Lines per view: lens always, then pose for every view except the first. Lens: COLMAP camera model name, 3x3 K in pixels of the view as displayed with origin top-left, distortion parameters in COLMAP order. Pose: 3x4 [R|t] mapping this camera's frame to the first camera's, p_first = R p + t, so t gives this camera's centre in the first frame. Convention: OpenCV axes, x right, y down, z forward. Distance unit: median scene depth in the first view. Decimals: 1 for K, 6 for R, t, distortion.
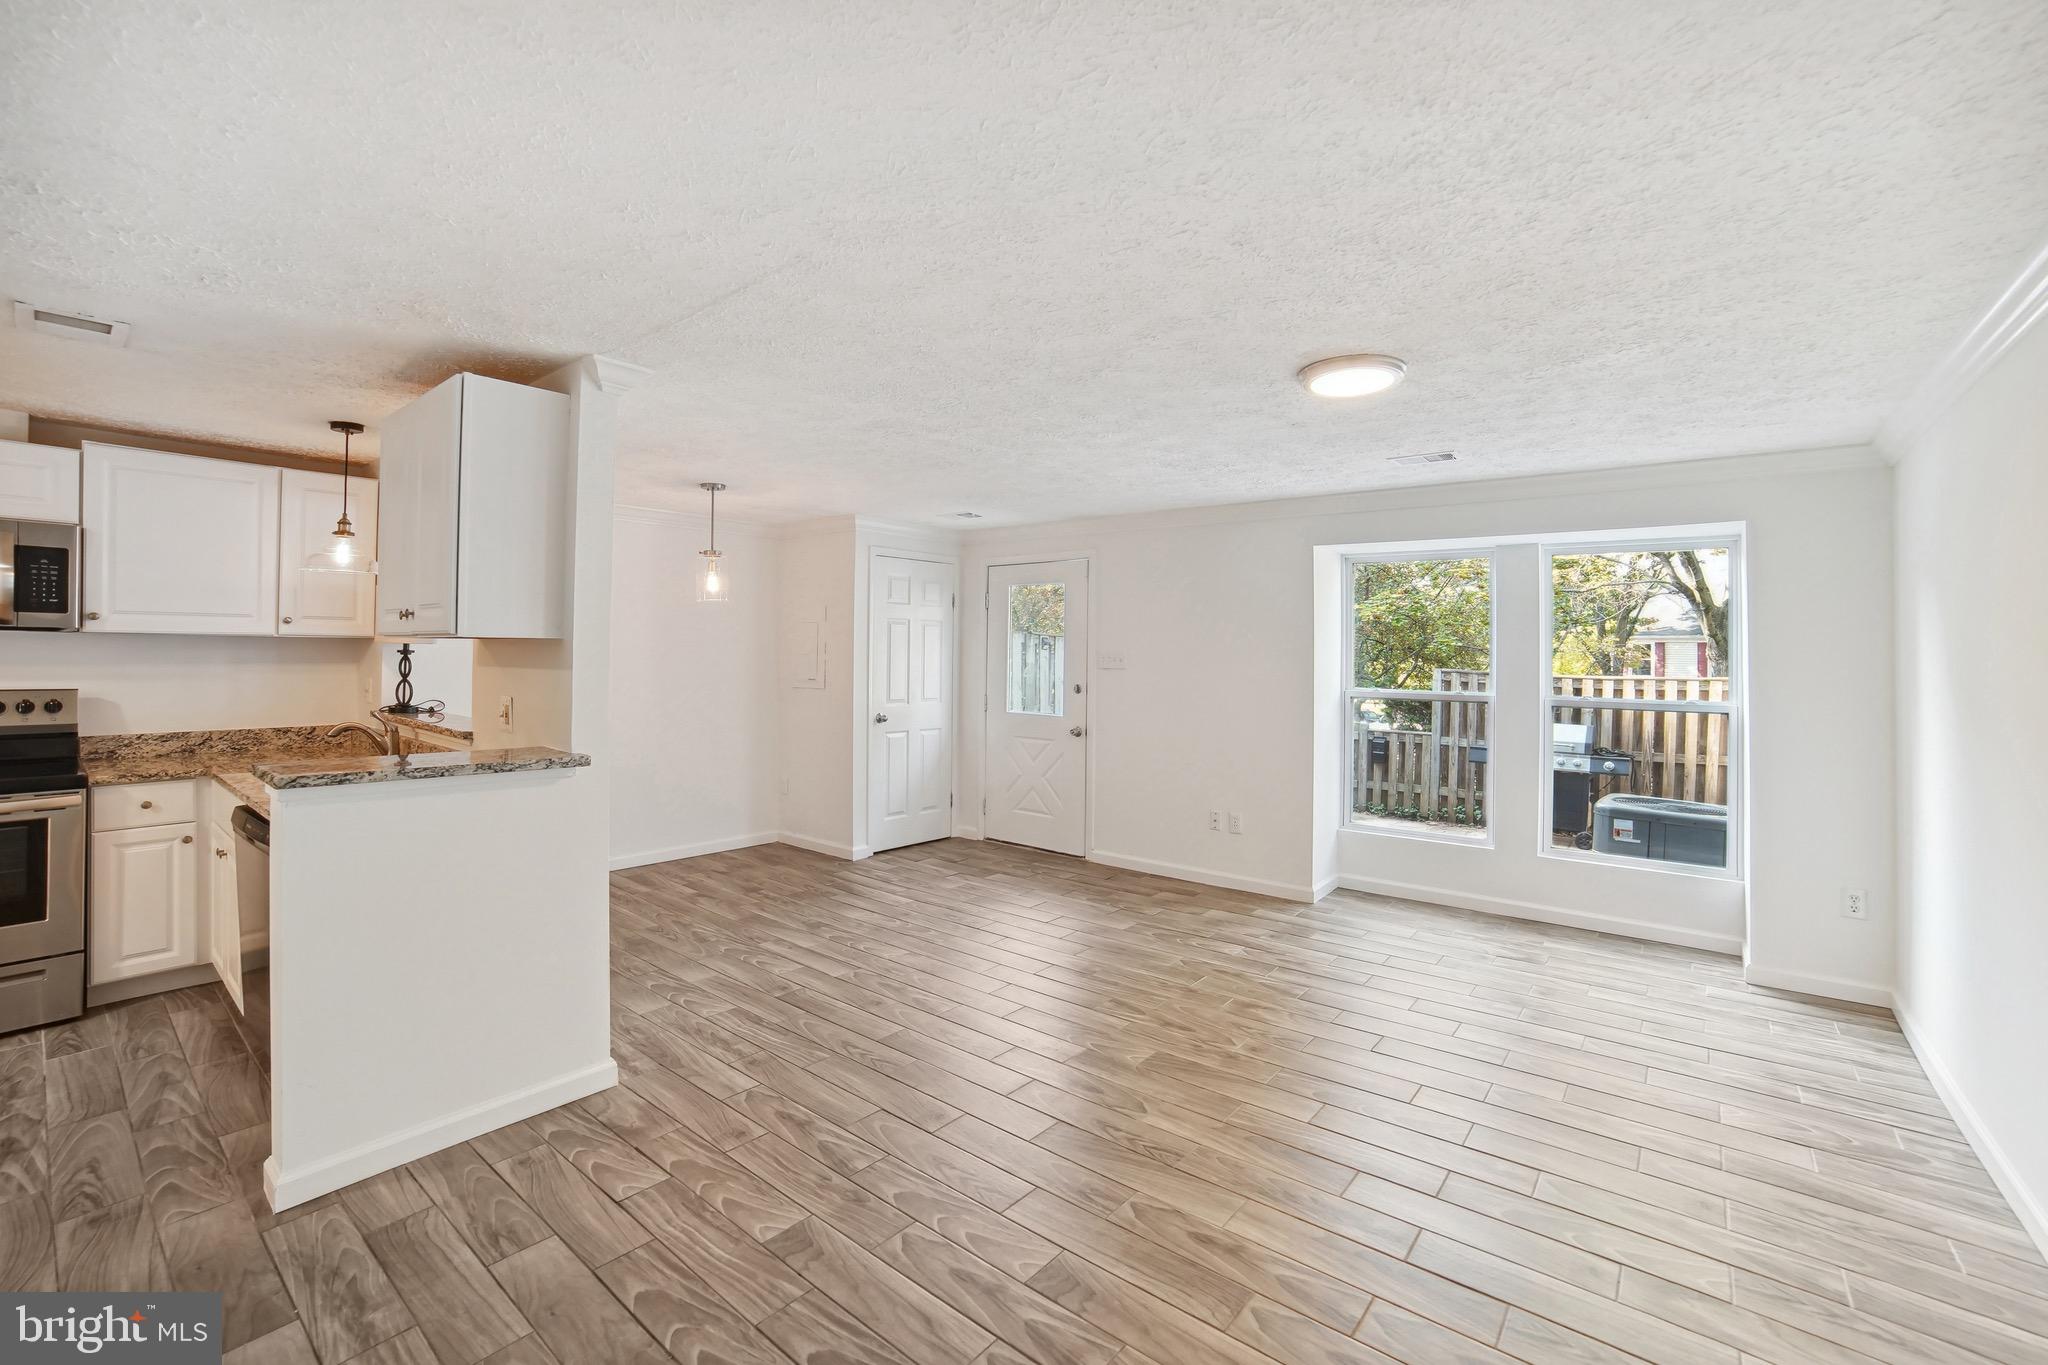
lens RADIAL K [[850.3, 0, 1025.3], [0, 850.3, 655.8], [0, 0, 1]] dist [-0.068844, 0.023142]
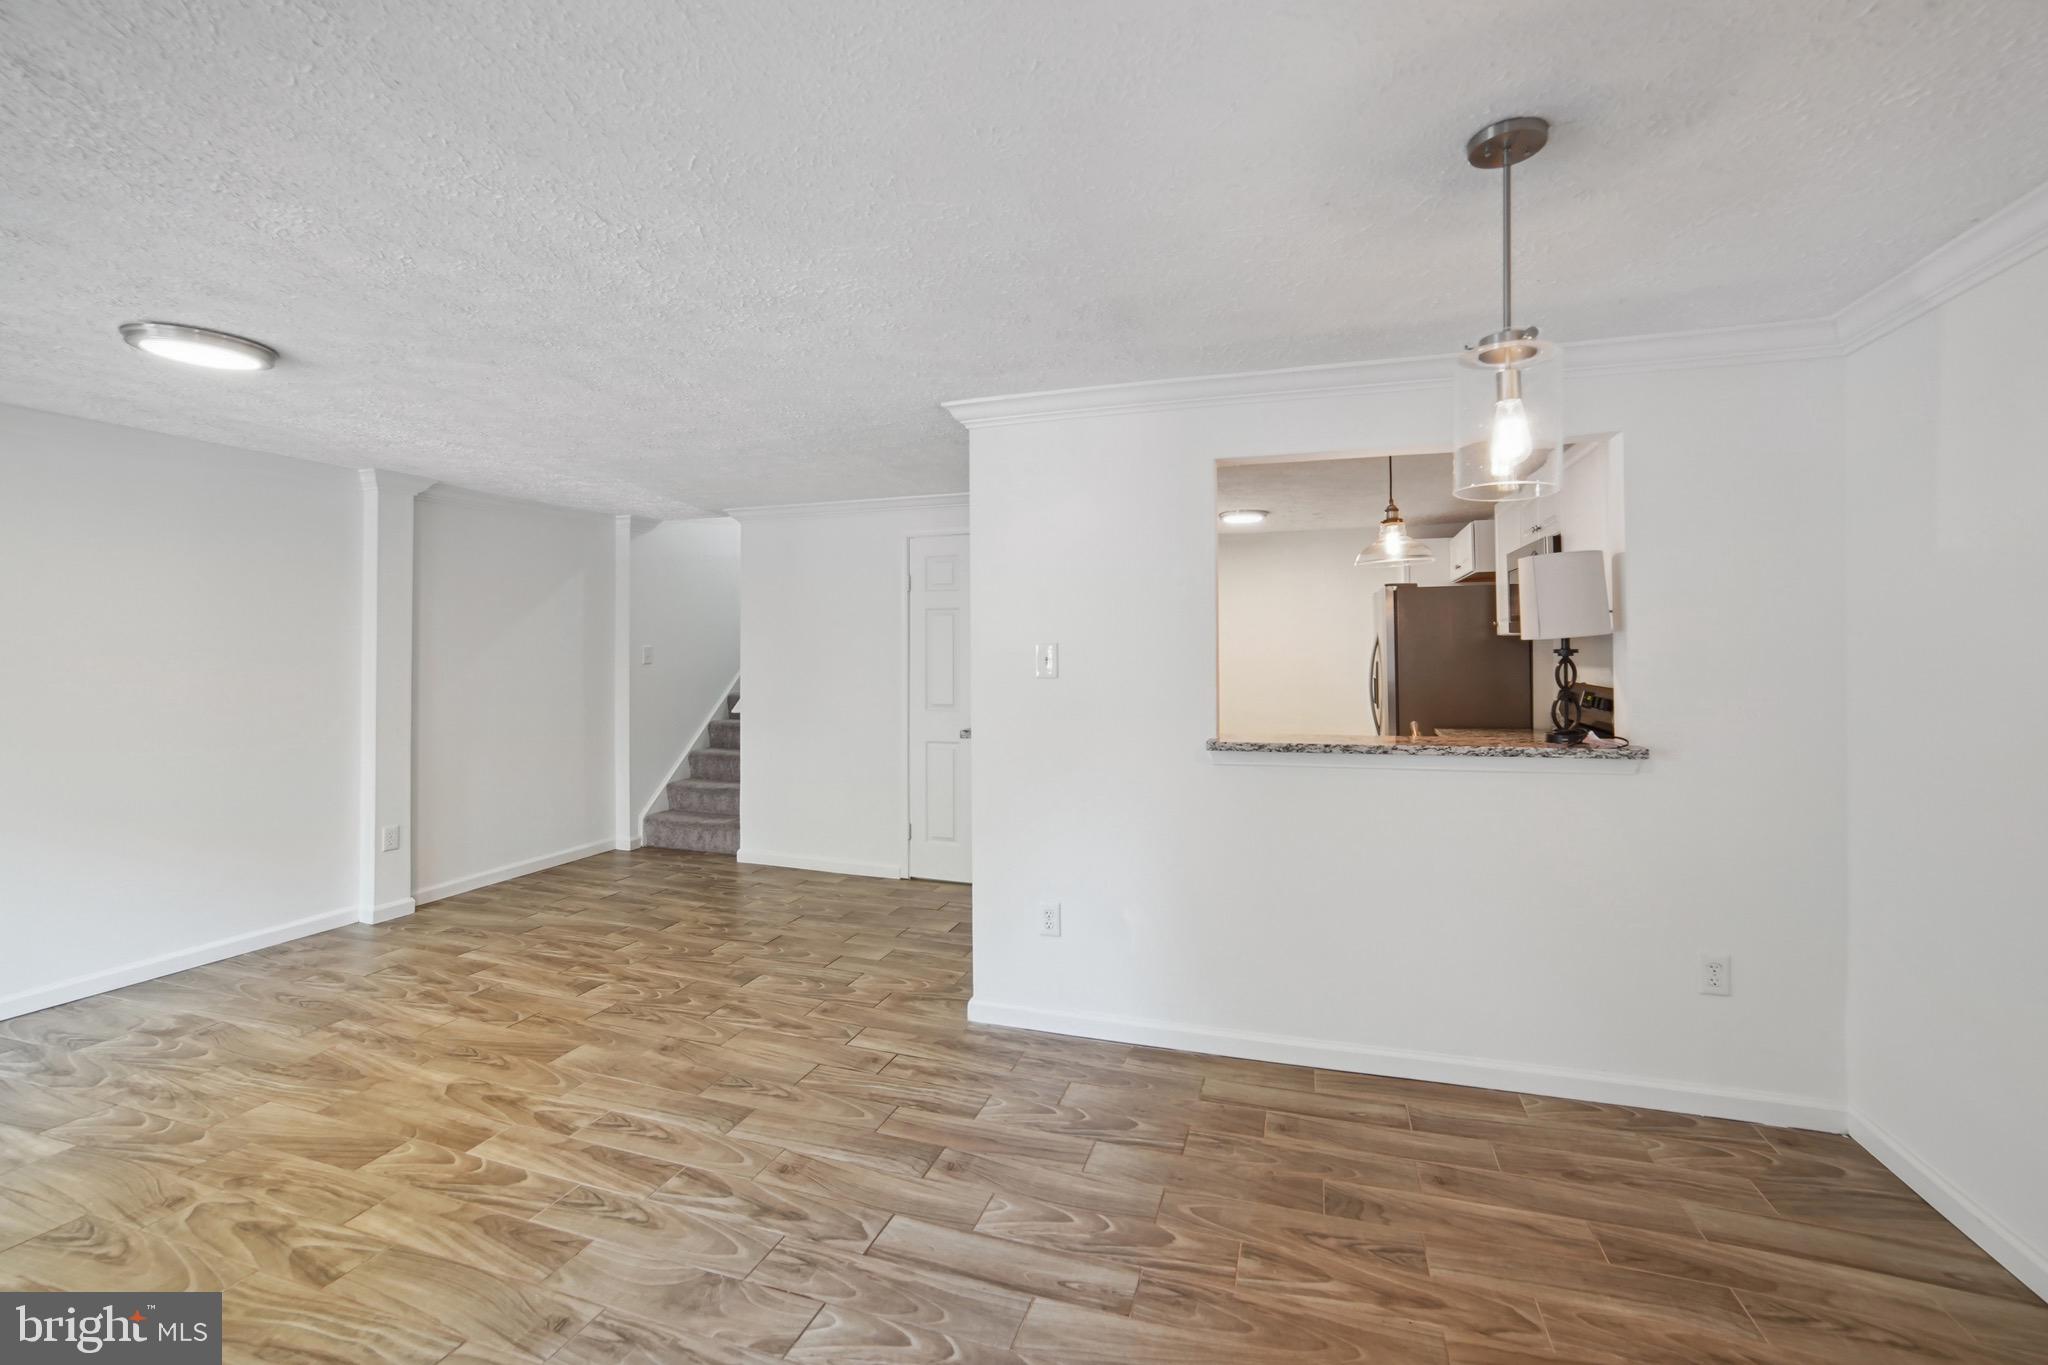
lens RADIAL K [[874.6, 0, 1060.3], [0, 874.6, 674.7], [0, 0, 1]] dist [-0.070865, 0.032990]
pose [[-0.929126, -0.007967, -0.369678, -0.132192], [-0.012709, 0.999865, 0.010395, 0.017286], [0.369545, 0.014356, -0.929102, 1.764099]]
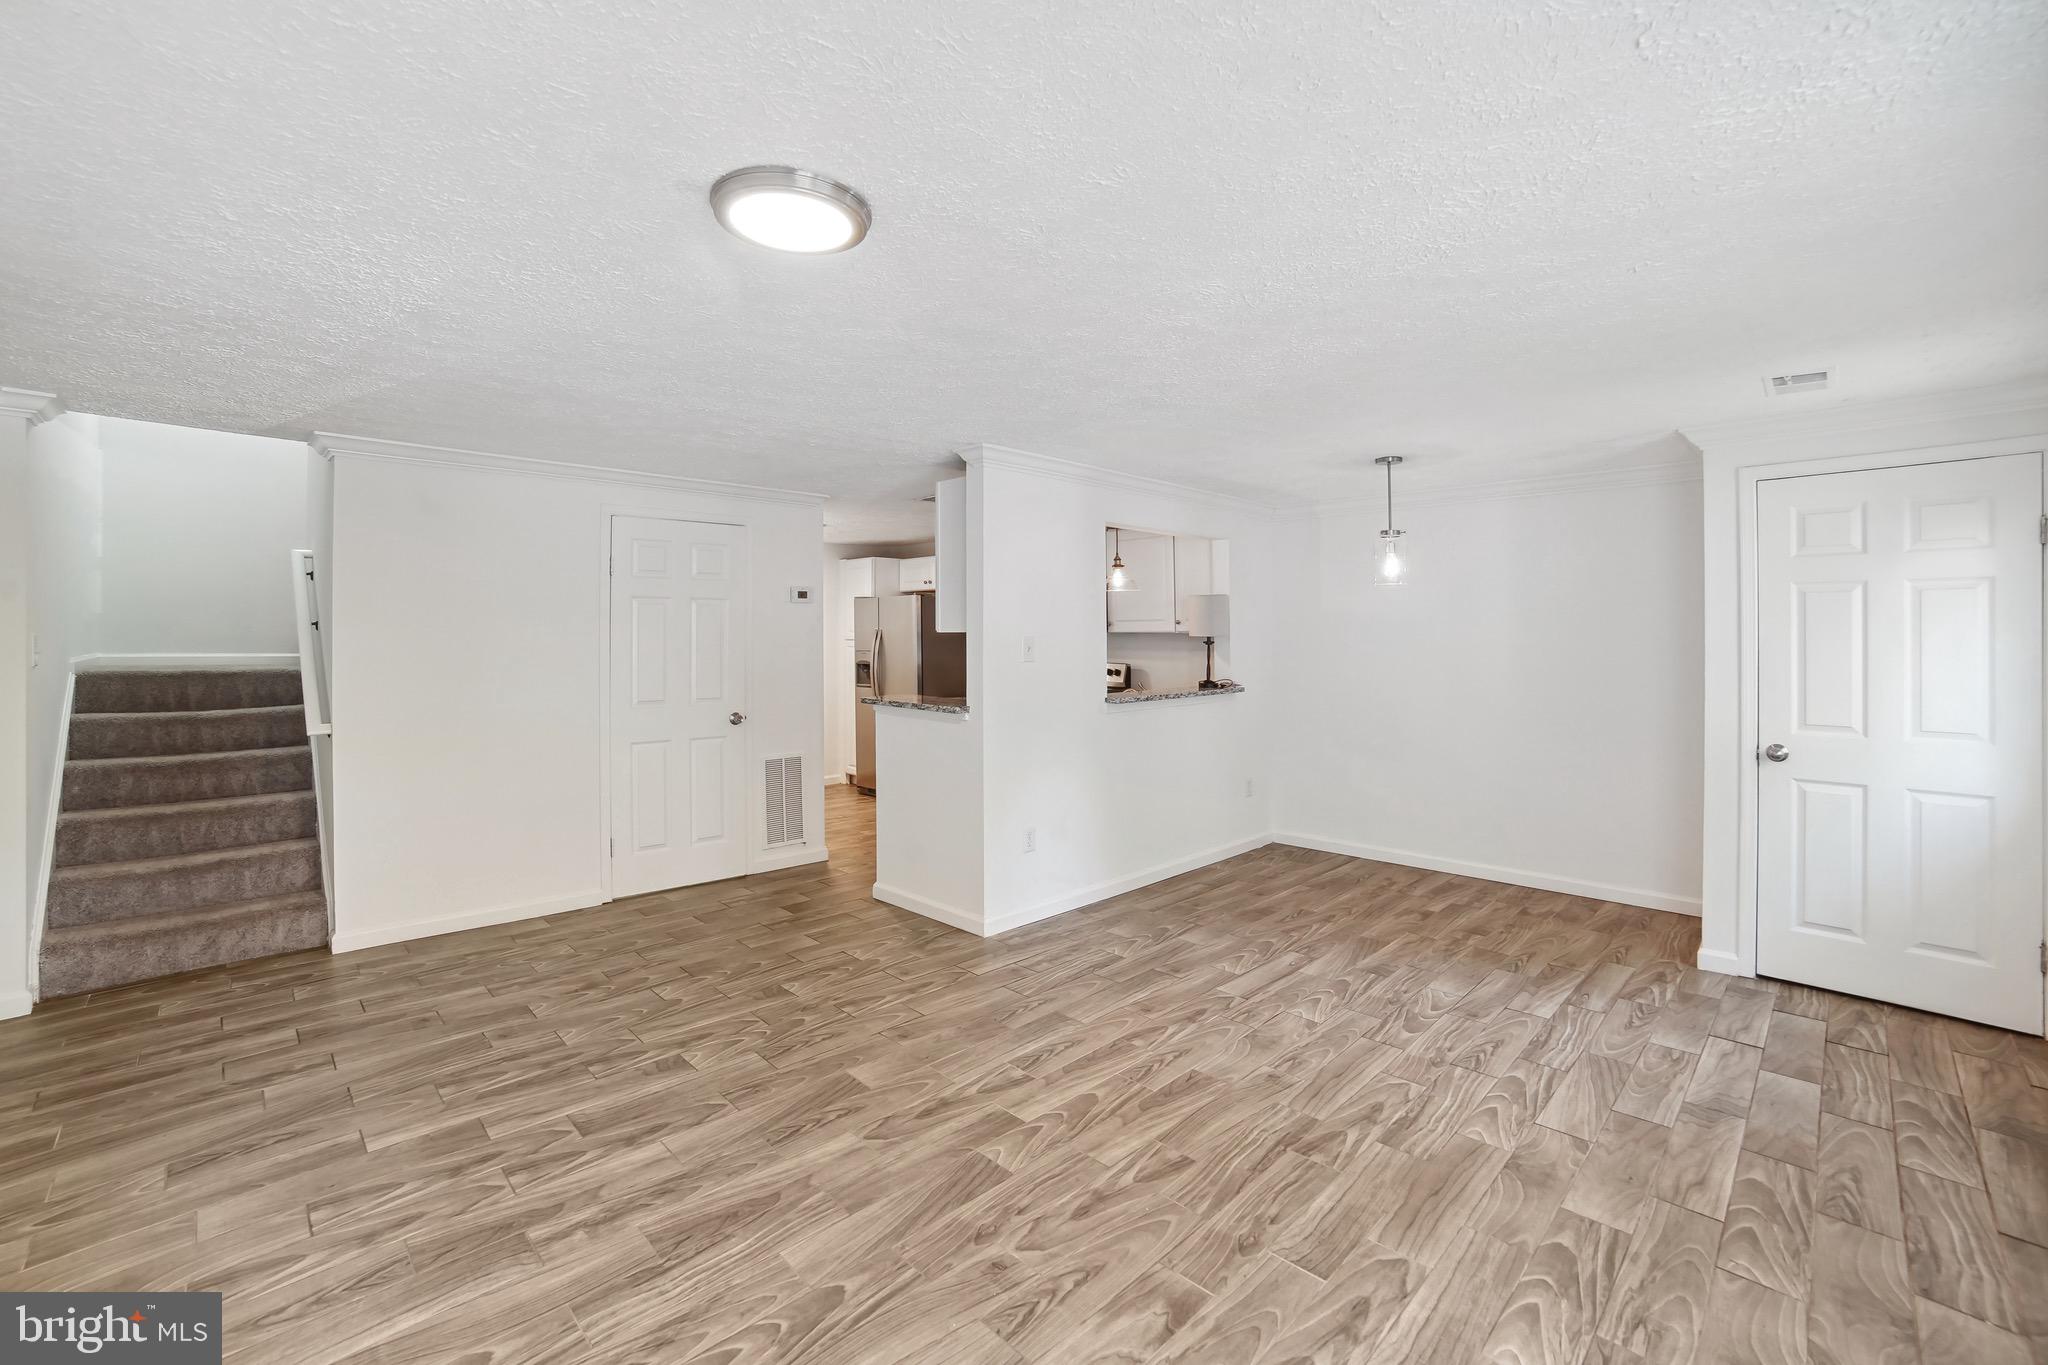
lens RADIAL K [[850.3, 0, 1025.3], [0, 850.3, 655.8], [0, 0, 1]] dist [-0.068844, 0.023142]
pose [[-0.102753, -0.003845, -0.994699, 0.814631], [0.003136, 0.999986, -0.004189, 0.018408], [0.994702, -0.003550, -0.102740, 1.001079]]
